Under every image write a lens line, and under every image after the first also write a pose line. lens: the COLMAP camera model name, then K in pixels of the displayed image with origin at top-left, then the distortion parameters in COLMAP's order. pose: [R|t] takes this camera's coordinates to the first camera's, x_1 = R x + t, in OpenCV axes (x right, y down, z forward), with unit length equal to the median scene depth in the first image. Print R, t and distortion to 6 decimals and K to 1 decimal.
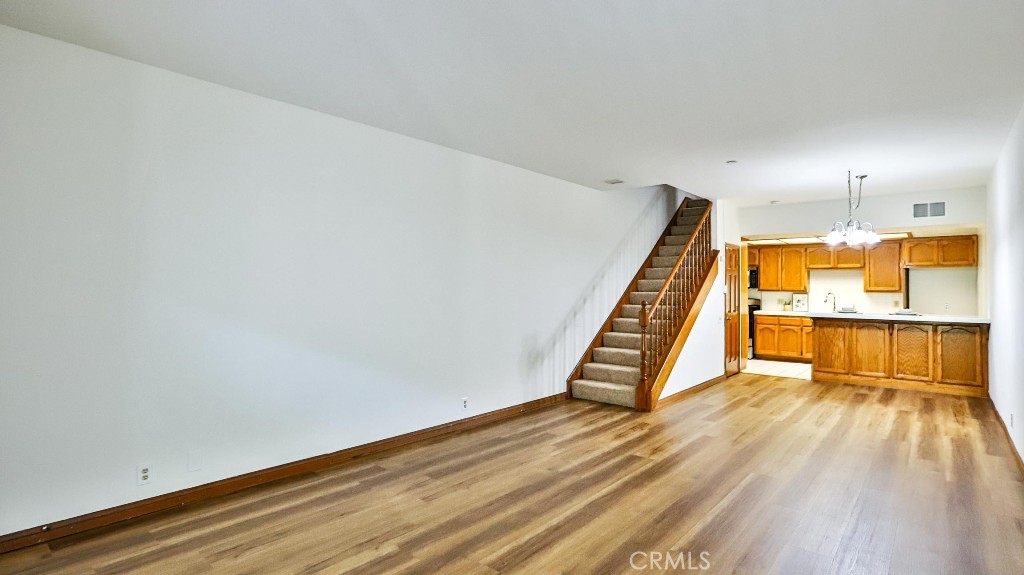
lens RADIAL K [[503.9, 0, 541.2], [0, 503.9, 277.1], [0, 0, 1]] dist [-0.014020, 0.000550]
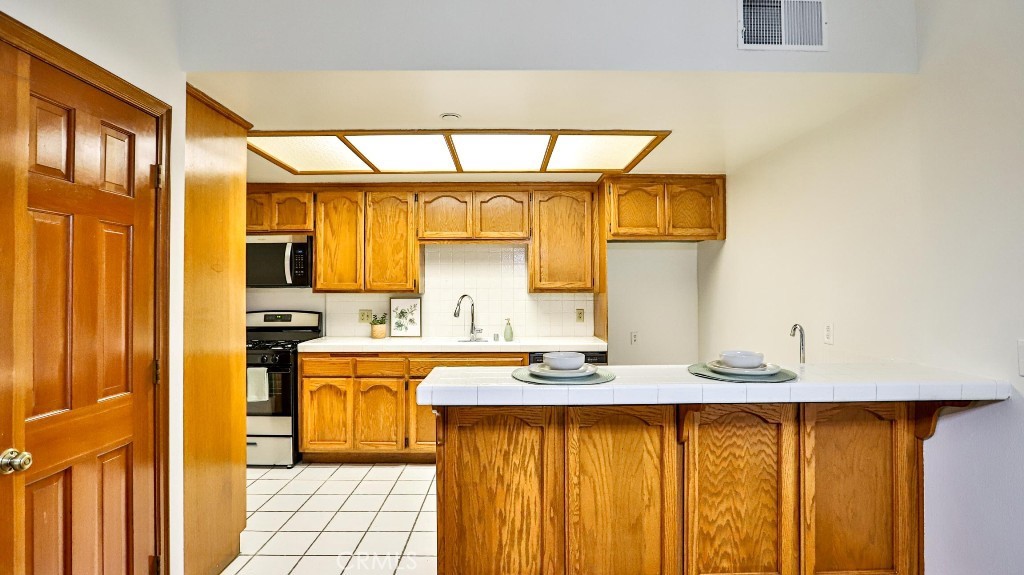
lens RADIAL K [[503.9, 0, 513.4], [0, 503.9, 281.5], [0, 0, 1]] dist [-0.014020, 0.000550]
pose [[0.783900, -0.004355, 0.620872, 0.326759], [-0.003079, 0.999936, 0.010902, 0.014145], [-0.620879, -0.010458, 0.783836, 0.614952]]
